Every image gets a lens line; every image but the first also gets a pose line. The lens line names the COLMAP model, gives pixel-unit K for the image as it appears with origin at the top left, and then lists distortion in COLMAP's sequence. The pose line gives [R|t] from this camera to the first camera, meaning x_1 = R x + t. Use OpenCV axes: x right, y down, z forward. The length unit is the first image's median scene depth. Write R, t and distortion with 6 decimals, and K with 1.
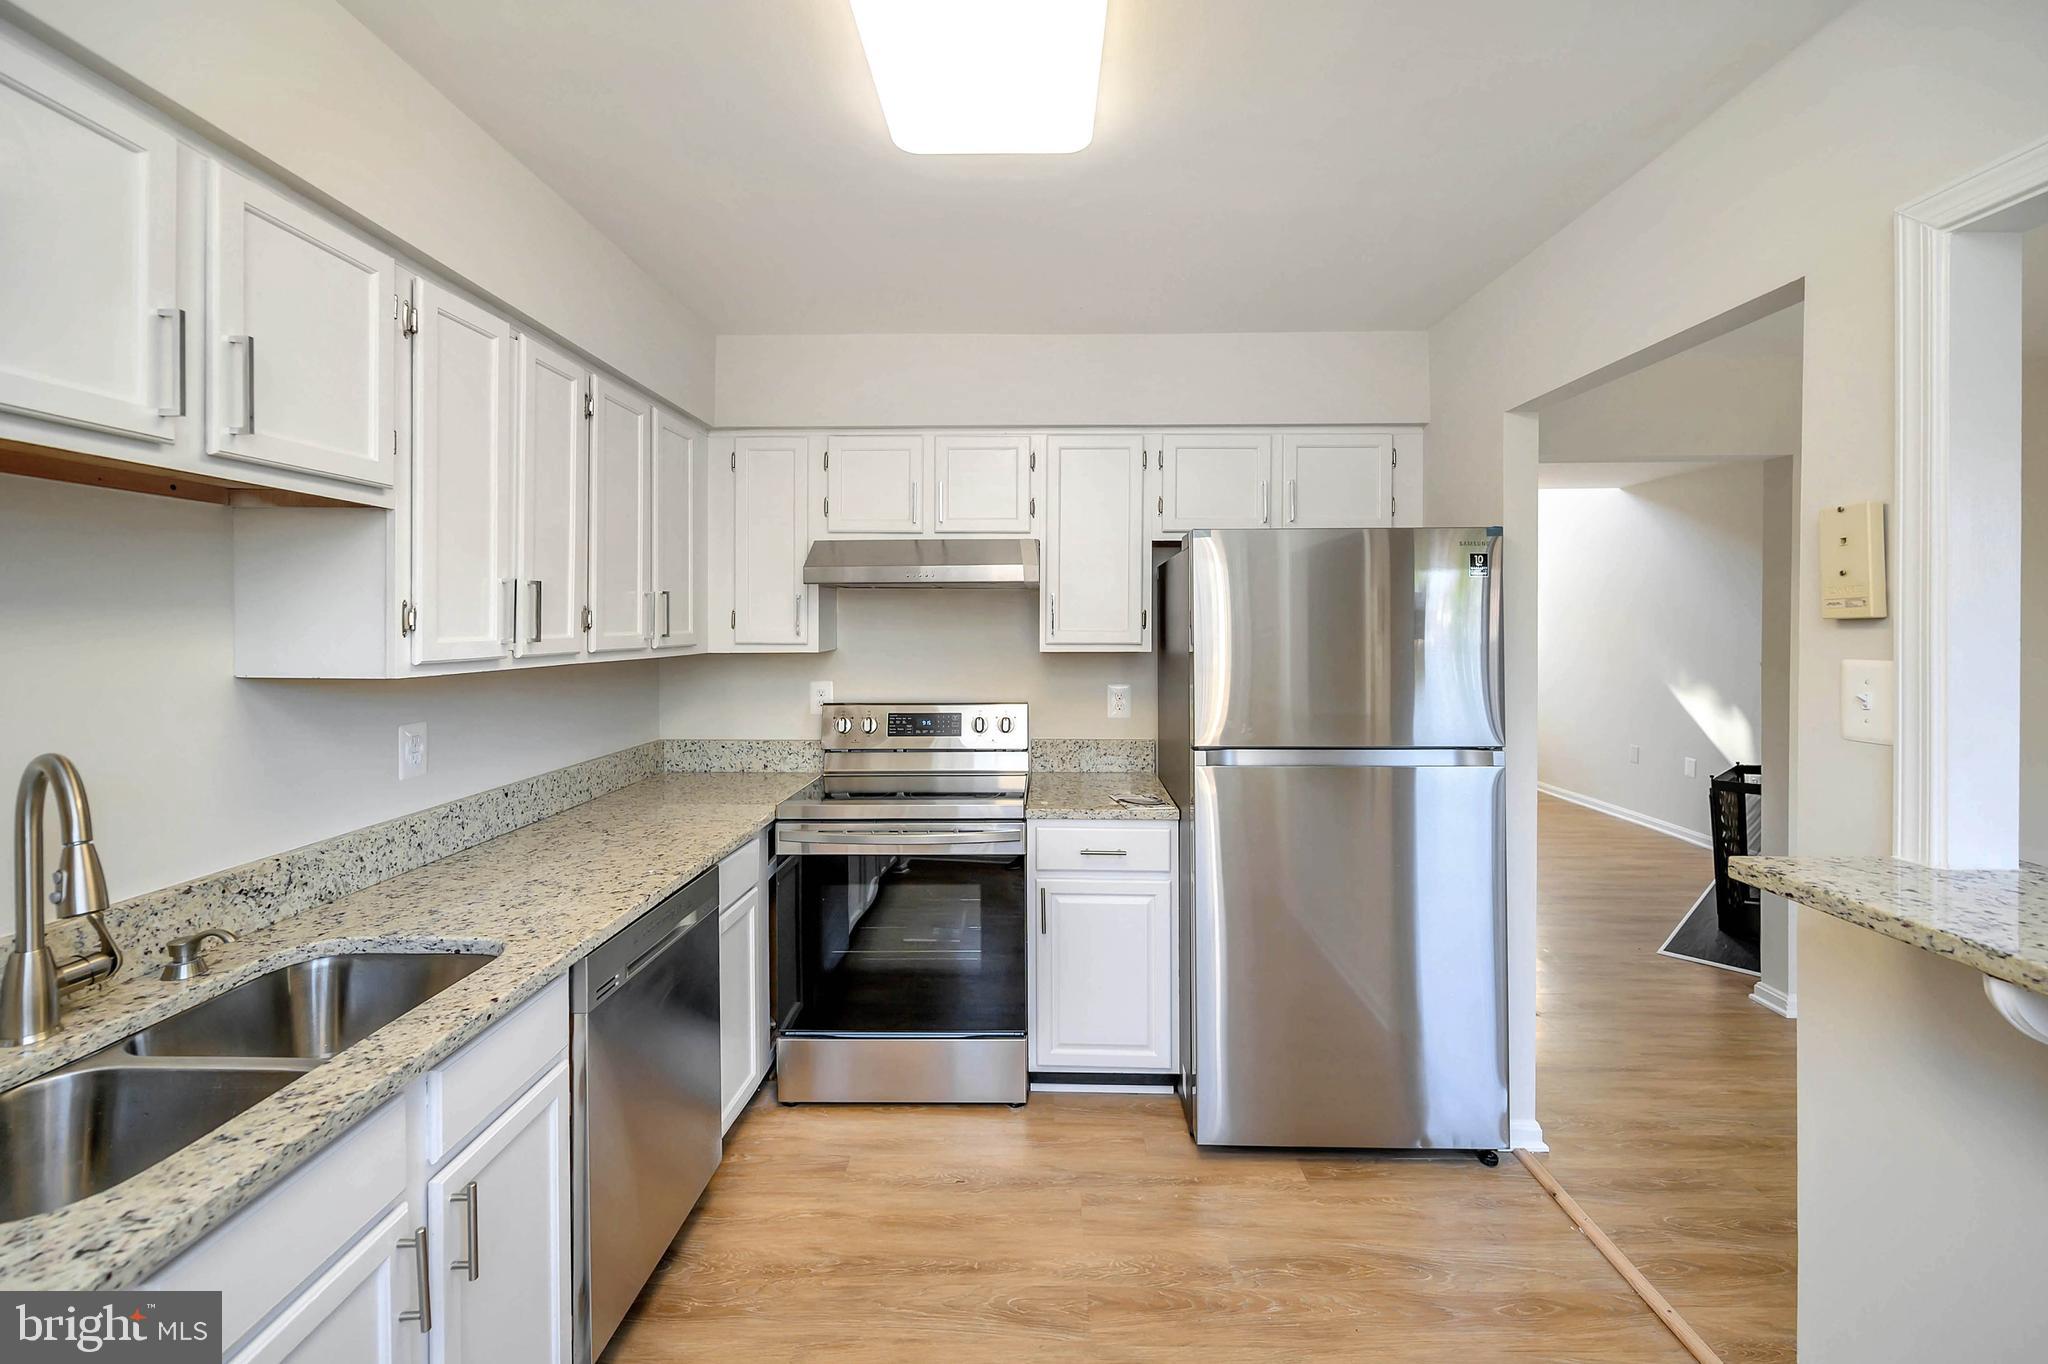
lens RADIAL K [[839.8, 0, 1024.5], [0, 839.8, 625.6], [0, 0, 1]] dist [-0.001513, -0.000392]
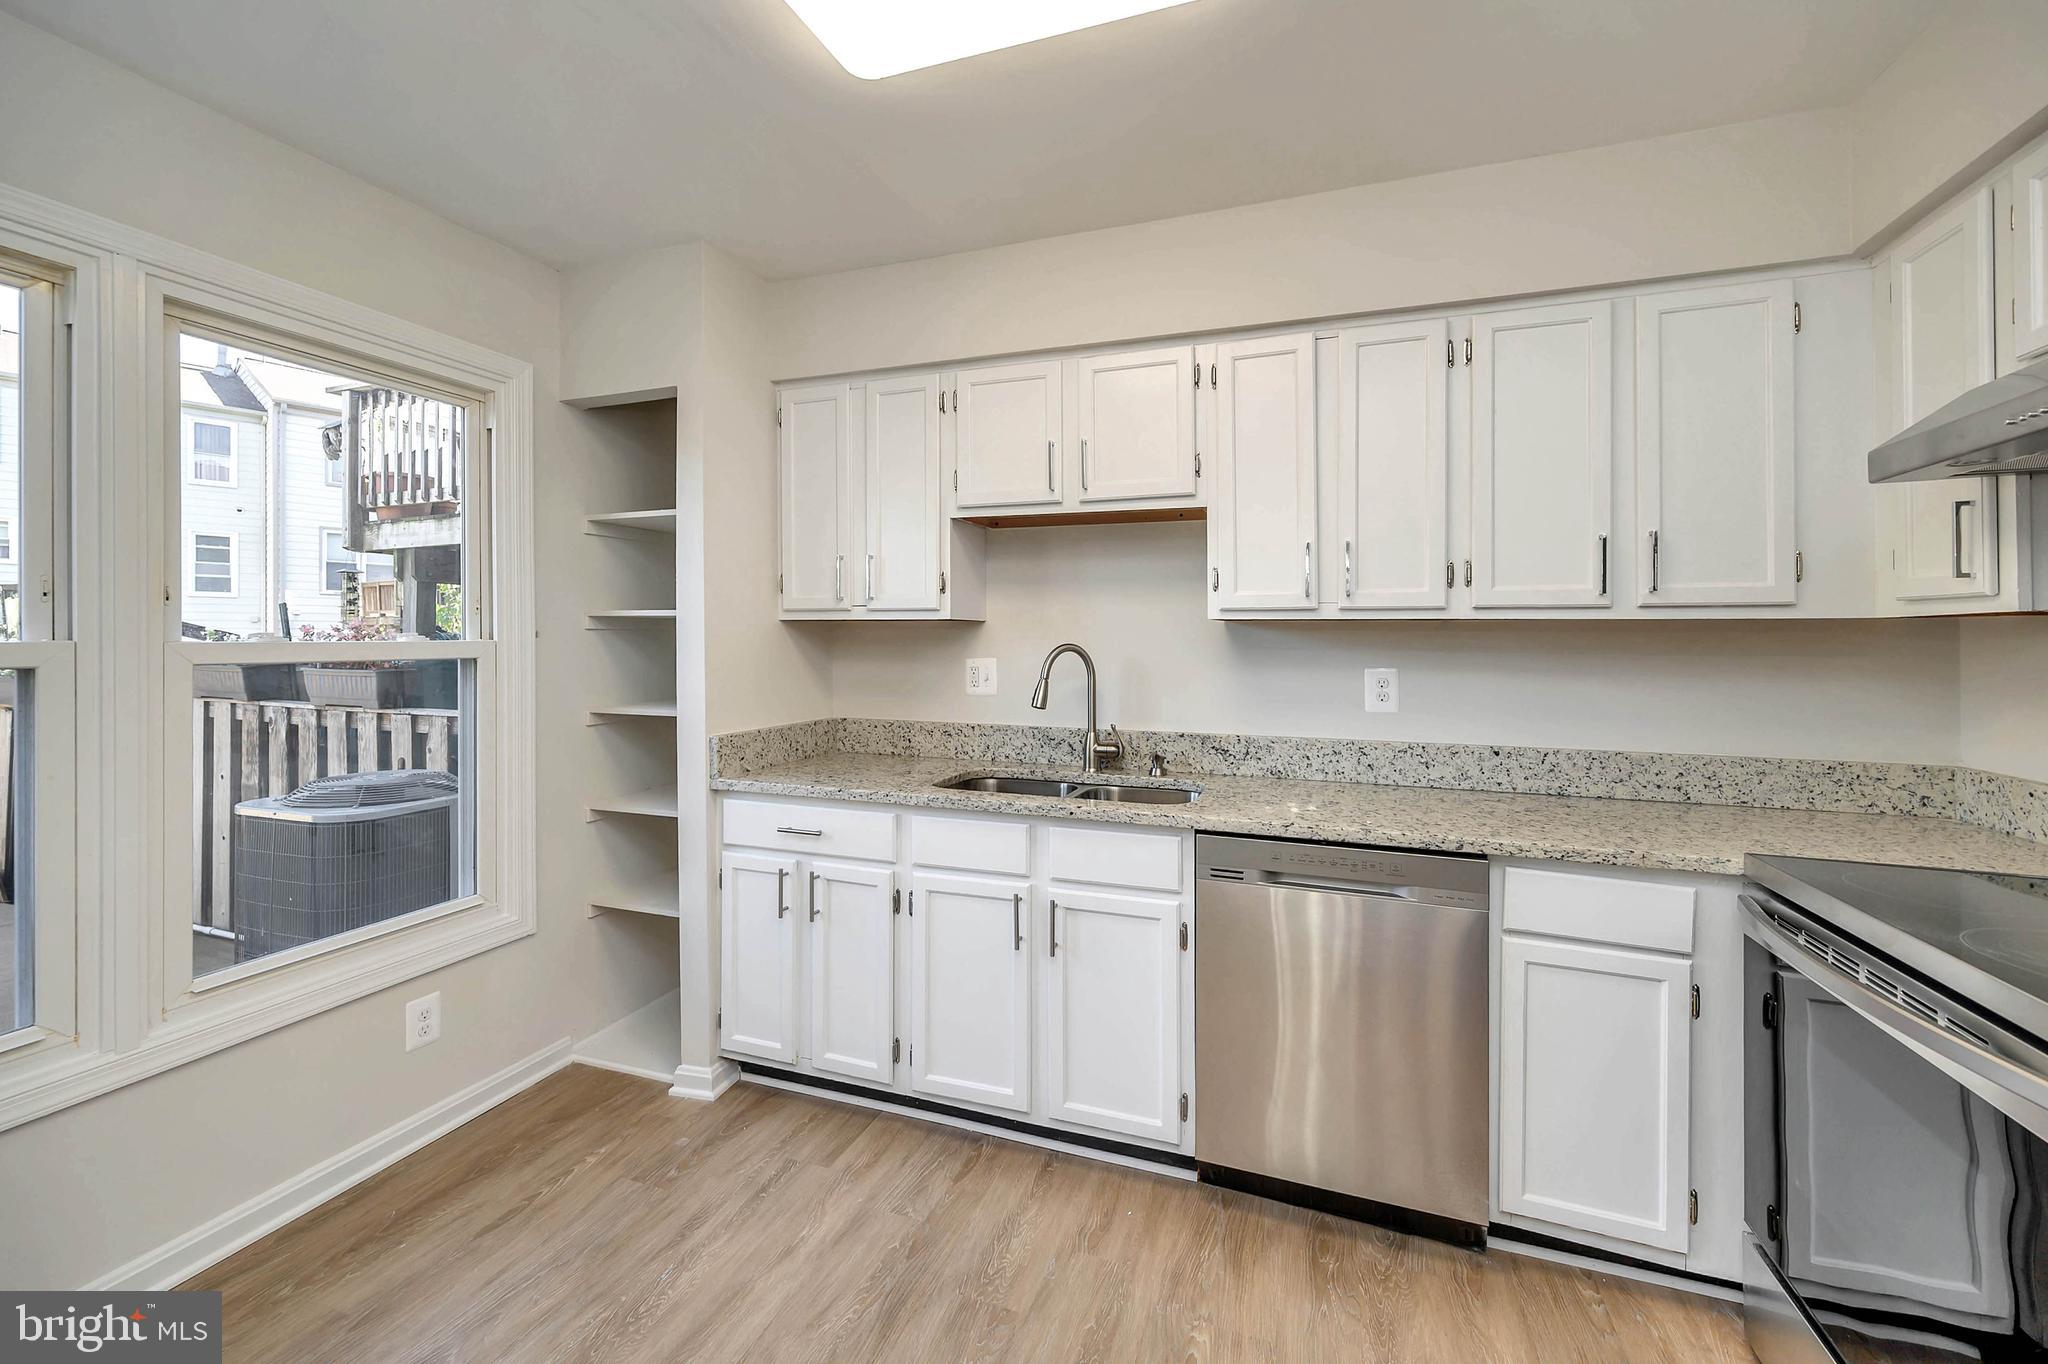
lens RADIAL K [[845.0, 0, 1021.8], [0, 845.0, 634.1], [0, 0, 1]] dist [0.000497, -0.000164]
pose [[-0.323127, -0.004099, -0.946347, 0.514645], [-0.005849, 0.999980, -0.002334, 0.061862], [0.946338, 0.004781, -0.323144, 0.763236]]
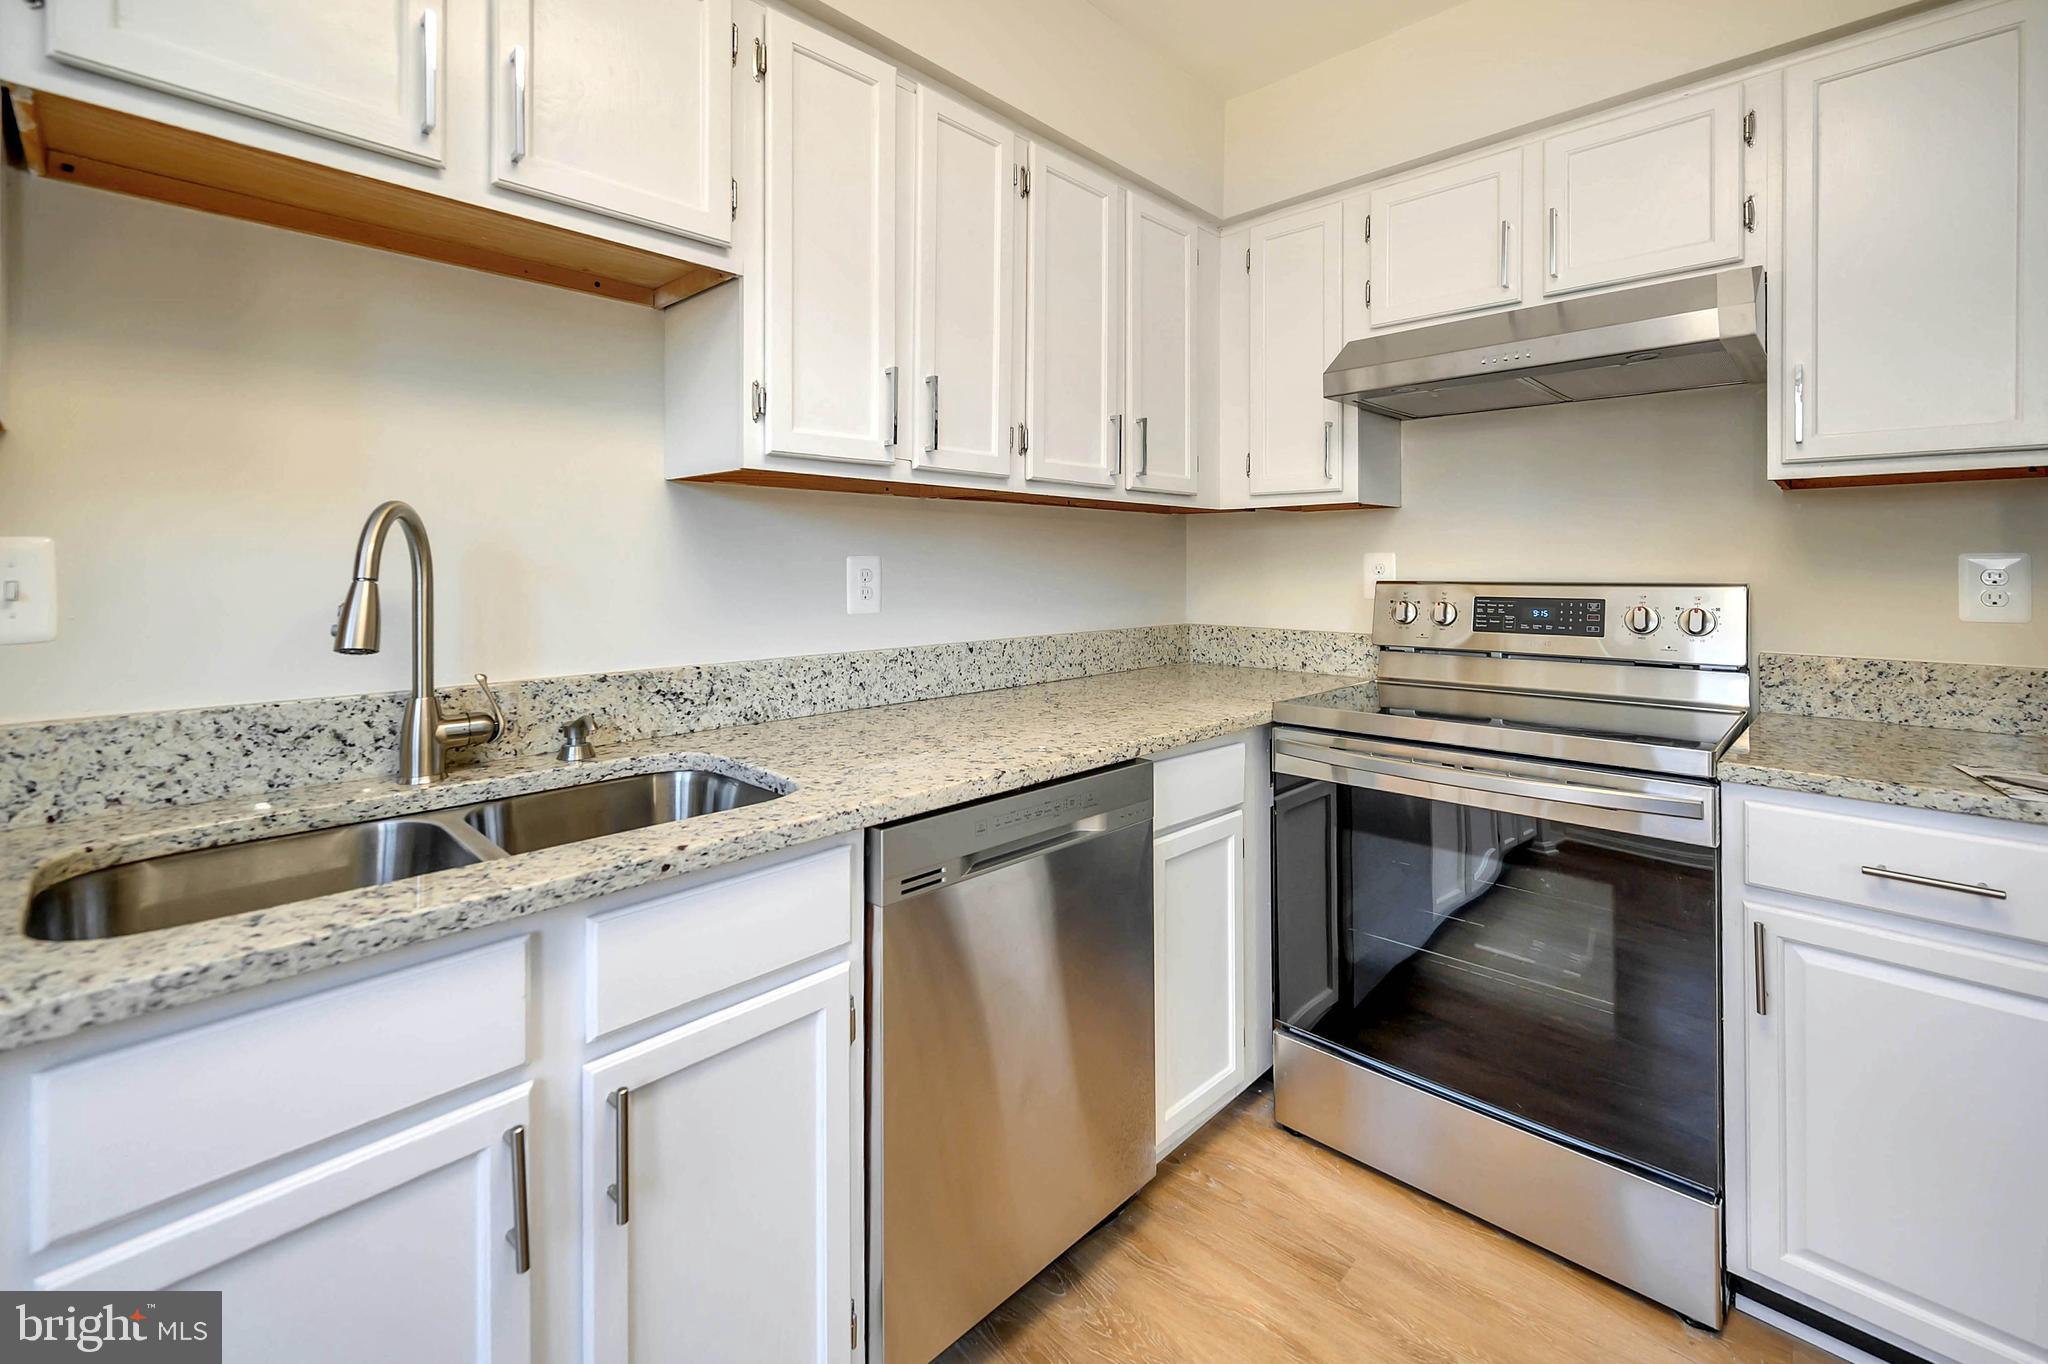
lens RADIAL K [[867.6, 0, 1032.0], [0, 867.6, 560.8], [0, 0, 1]] dist [-0.000925, -0.000324]
pose [[0.736924, -0.002097, -0.675972, 0.056813], [-0.001906, 0.999985, -0.005180, 0.107315], [0.675973, 0.005106, 0.736909, 0.348465]]
